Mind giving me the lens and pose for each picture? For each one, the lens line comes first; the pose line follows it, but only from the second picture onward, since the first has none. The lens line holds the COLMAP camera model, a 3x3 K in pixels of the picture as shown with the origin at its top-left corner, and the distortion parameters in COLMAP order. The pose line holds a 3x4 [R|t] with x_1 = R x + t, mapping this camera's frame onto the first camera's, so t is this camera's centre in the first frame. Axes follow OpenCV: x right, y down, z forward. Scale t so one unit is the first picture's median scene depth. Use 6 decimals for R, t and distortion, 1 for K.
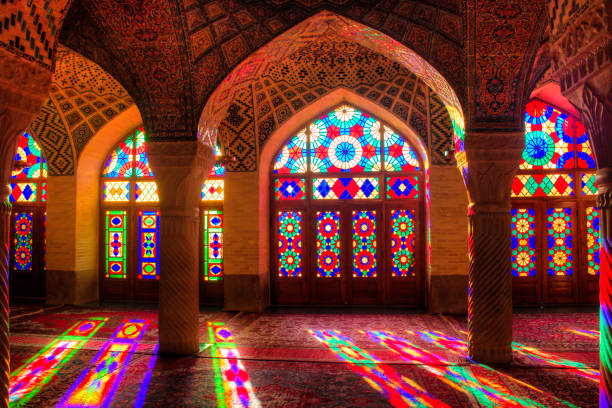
lens RADIAL K [[457.9, 0, 305.1], [0, 457.9, 197.6], [0, 0, 1]] dist [-0.132520, 0.022901]
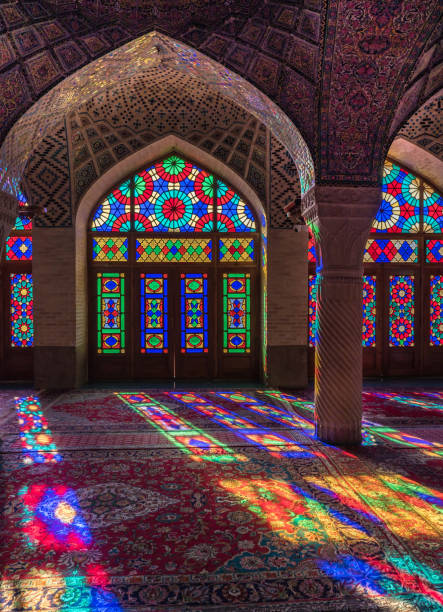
lens RADIAL K [[501.8, 0, 218.3], [0, 501.8, 306.3], [0, 0, 1]] dist [0.004825, 0.003092]
pose [[0.985187, 0.000990, 0.171480, -0.410304], [-0.016539, 0.995870, 0.089269, 0.005882], [-0.170683, -0.090783, 0.981135, 0.052567]]
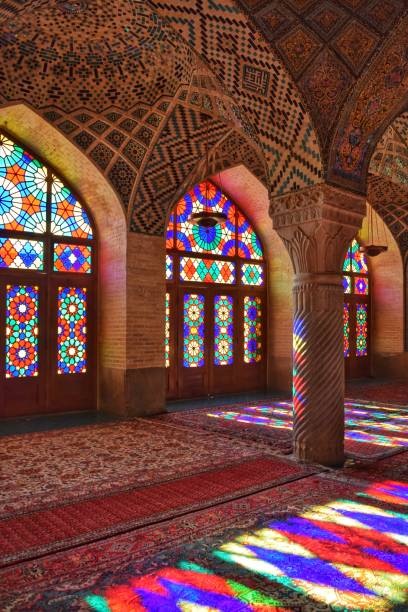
lens RADIAL K [[846.3, 0, 200.6], [0, 846.3, 309.1], [0, 0, 1]] dist [-0.354413, 0.000000]
pose [[0.482403, 0.019047, 0.875742, -0.905885], [-0.082004, 0.996355, 0.023502, 0.011671], [-0.872103, -0.083152, 0.482206, 0.114151]]
